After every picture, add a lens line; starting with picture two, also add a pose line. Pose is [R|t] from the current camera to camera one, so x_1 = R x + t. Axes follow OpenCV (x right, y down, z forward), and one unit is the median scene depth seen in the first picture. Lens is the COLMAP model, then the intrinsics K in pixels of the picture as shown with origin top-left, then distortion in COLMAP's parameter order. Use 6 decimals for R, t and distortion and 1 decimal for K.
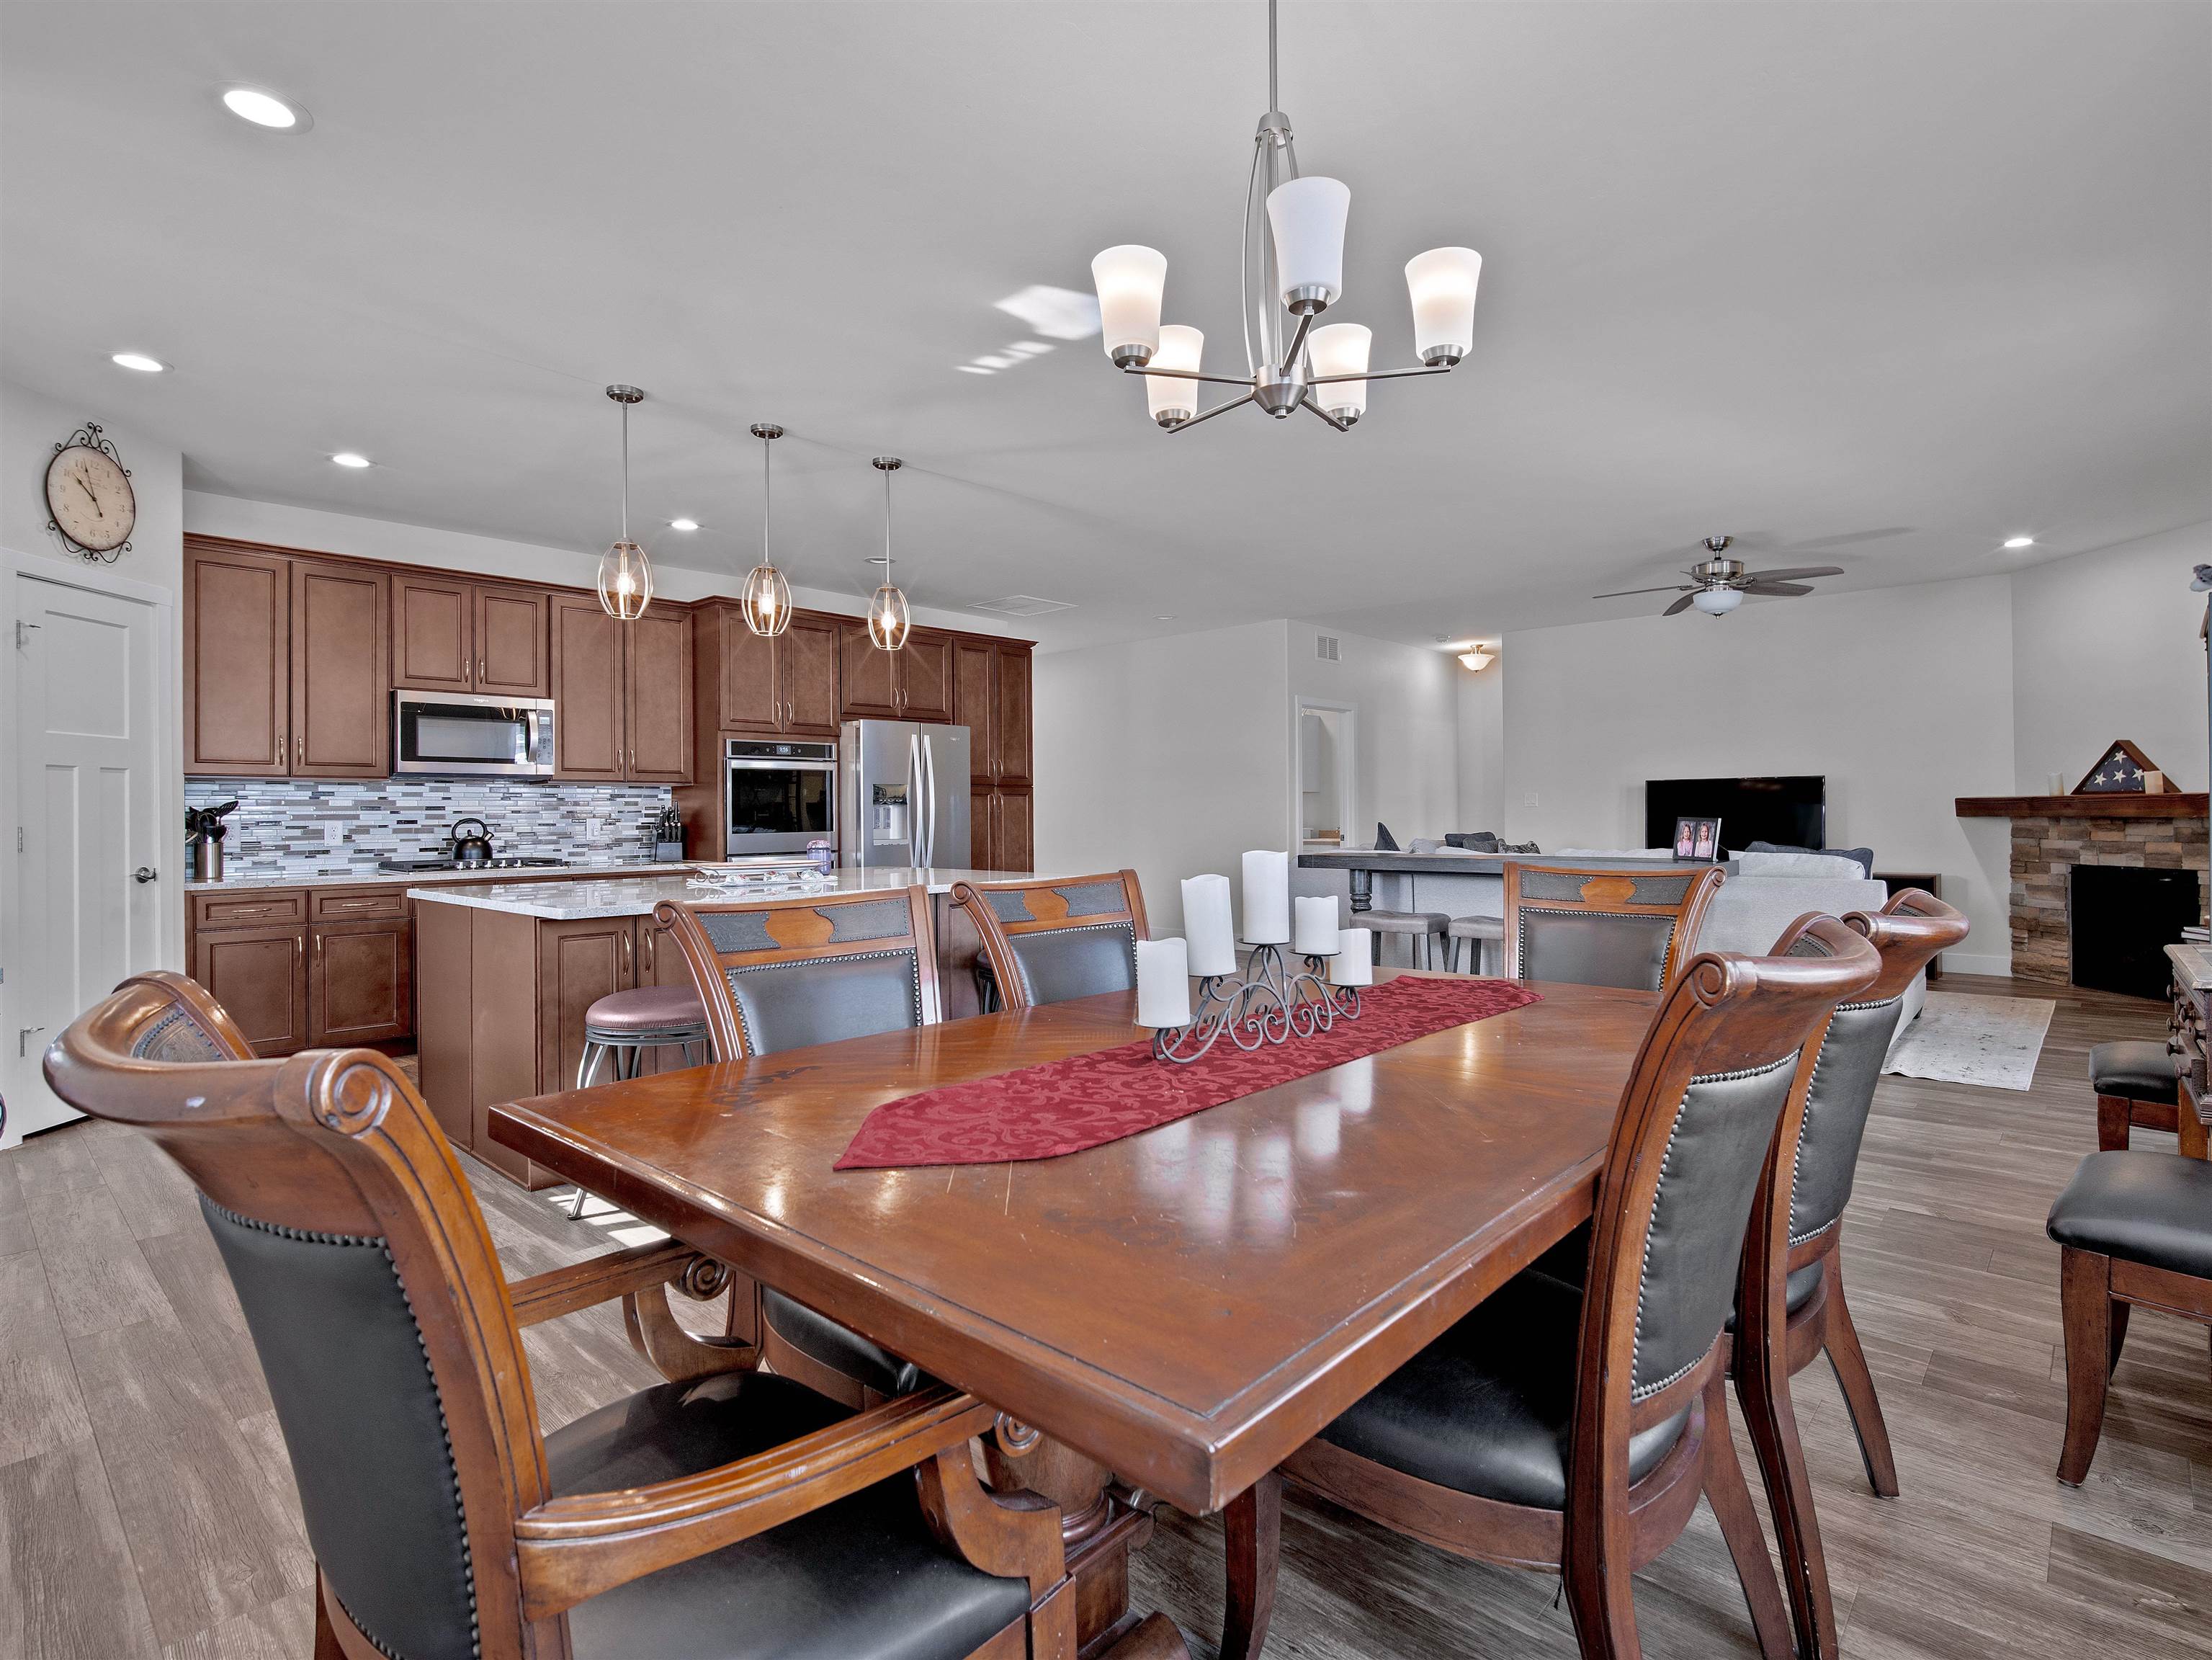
lens RADIAL K [[1111.6, 0, 1113.6], [0, 1111.6, 805.0], [0, 0, 1]] dist [-0.002486, -0.000564]
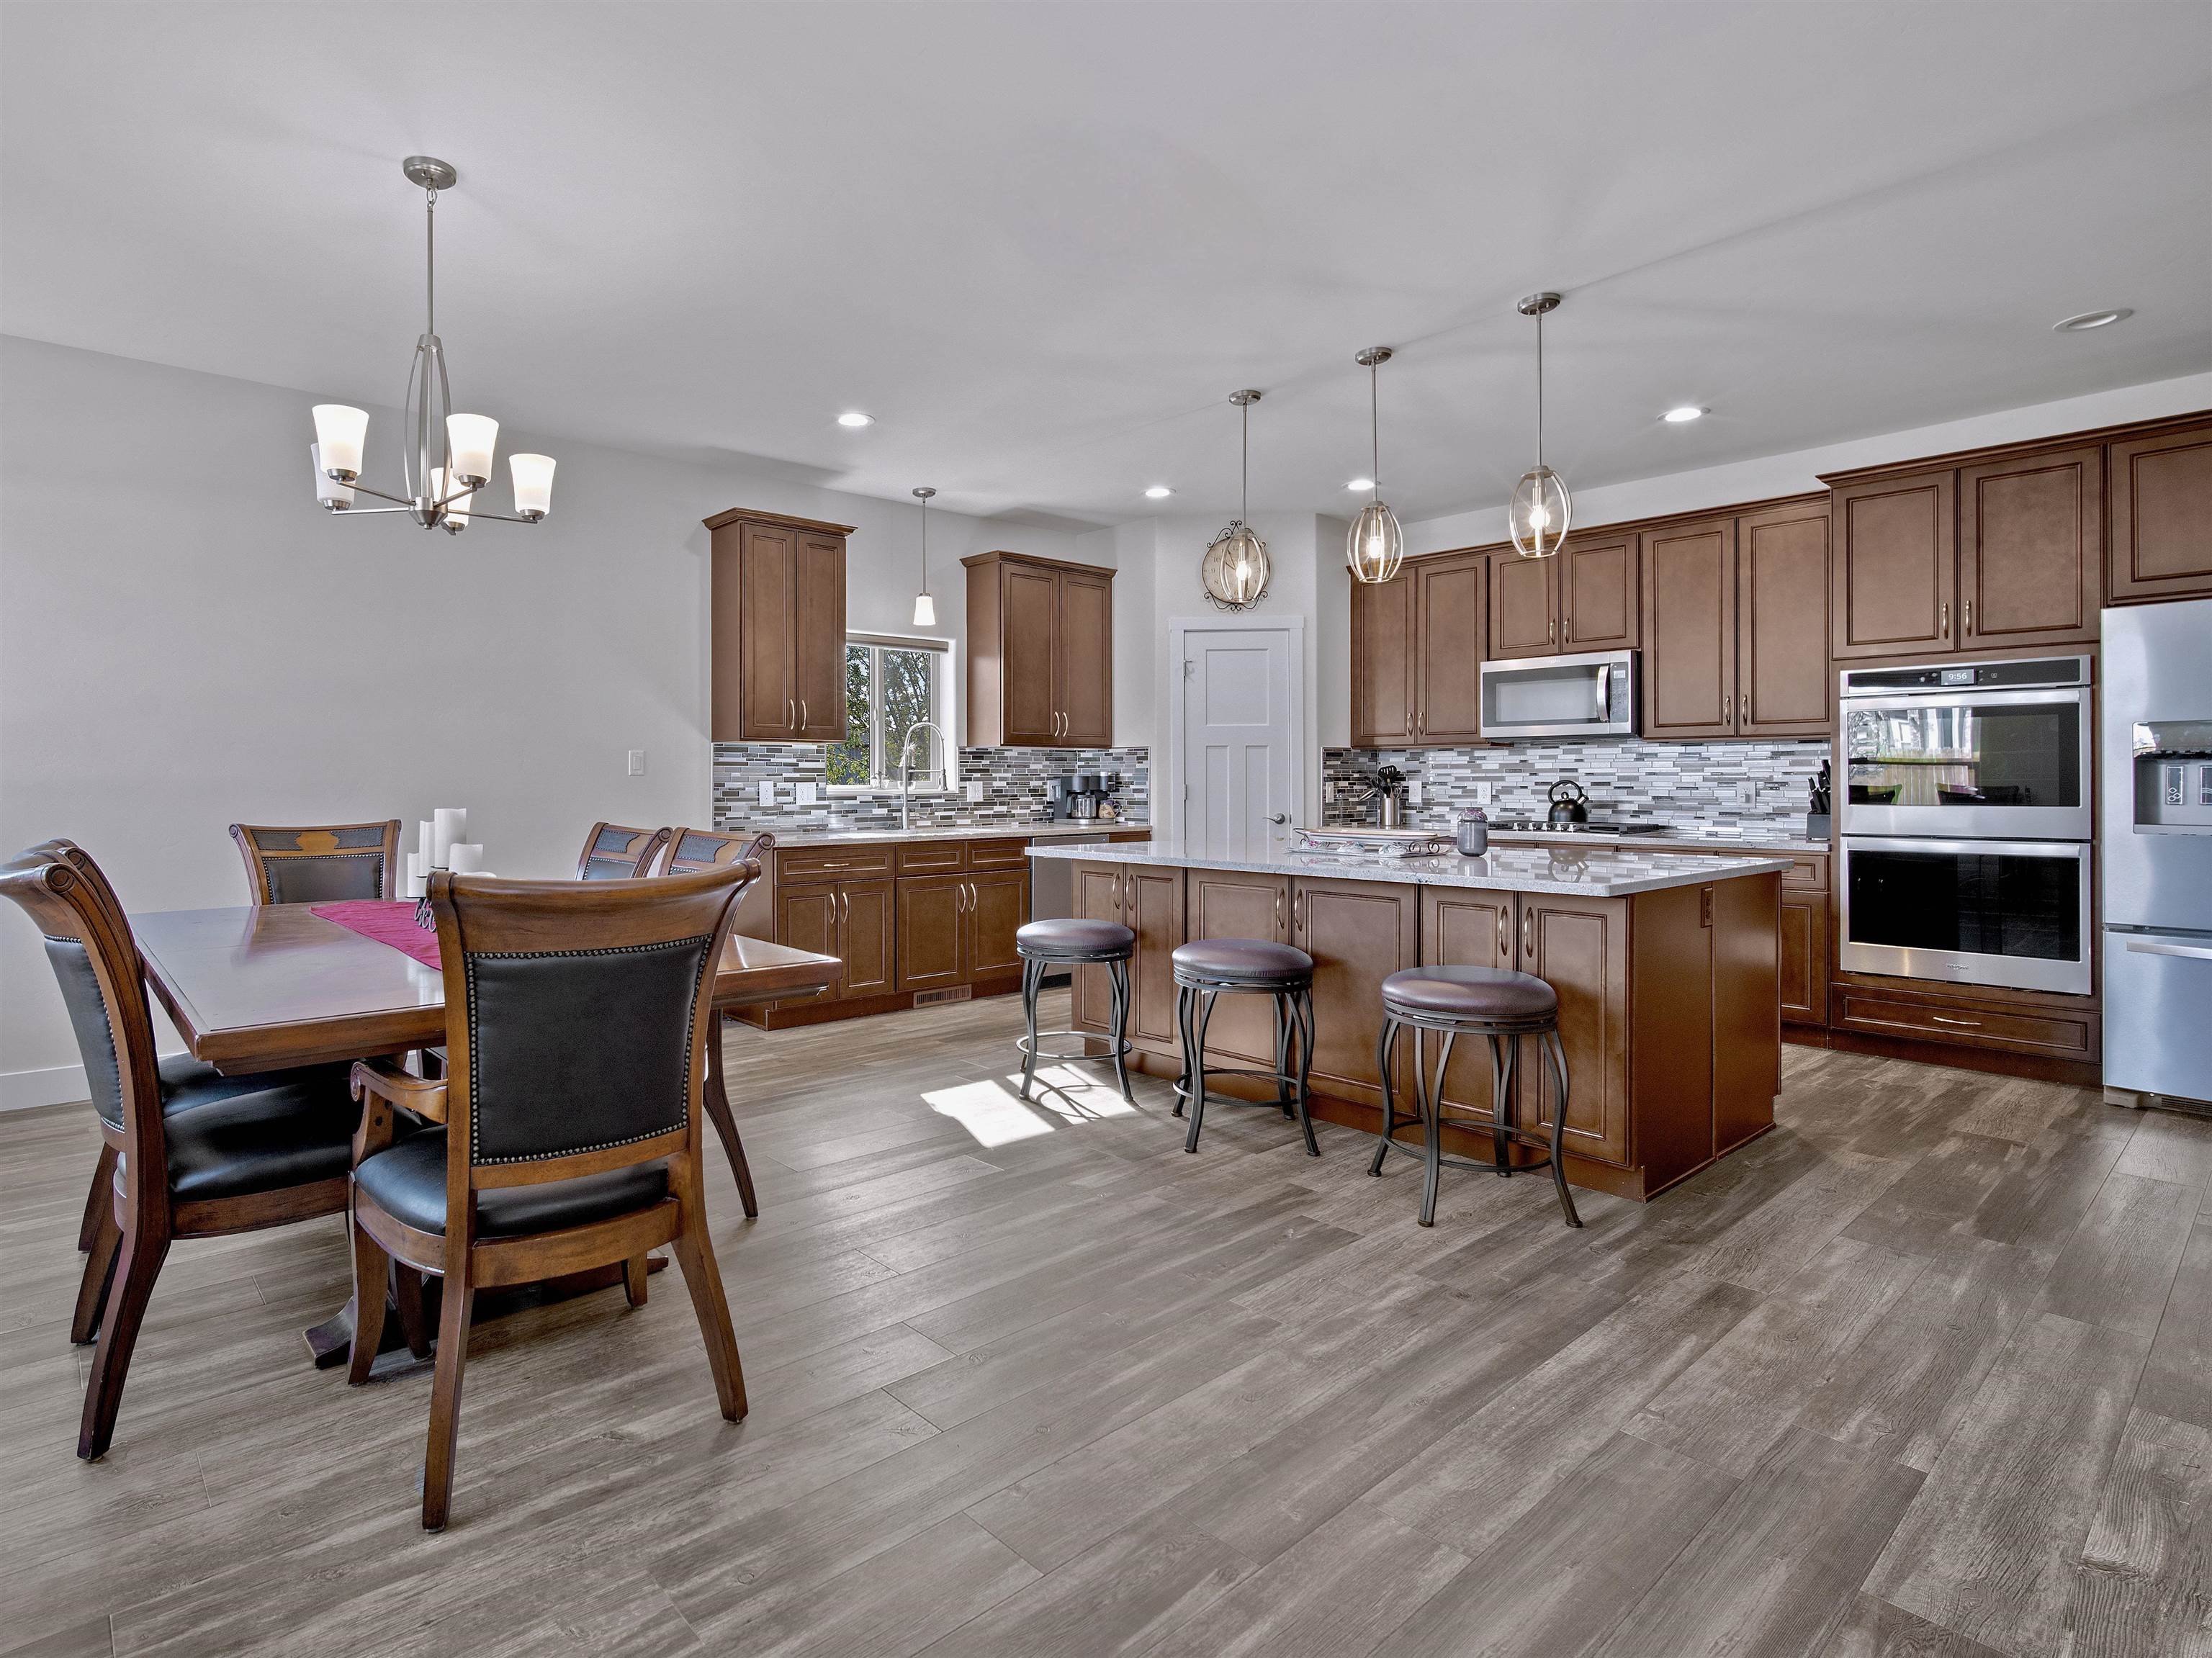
lens RADIAL K [[1138.0, 0, 945.2], [0, 1138.0, 785.3], [0, 0, 1]] dist [-0.009534, 0.001890]
pose [[-0.148592, 0.012239, -0.988823, 0.505504], [0.010153, 0.999890, 0.010850, -0.000373], [0.988846, -0.008427, -0.148700, 0.604410]]
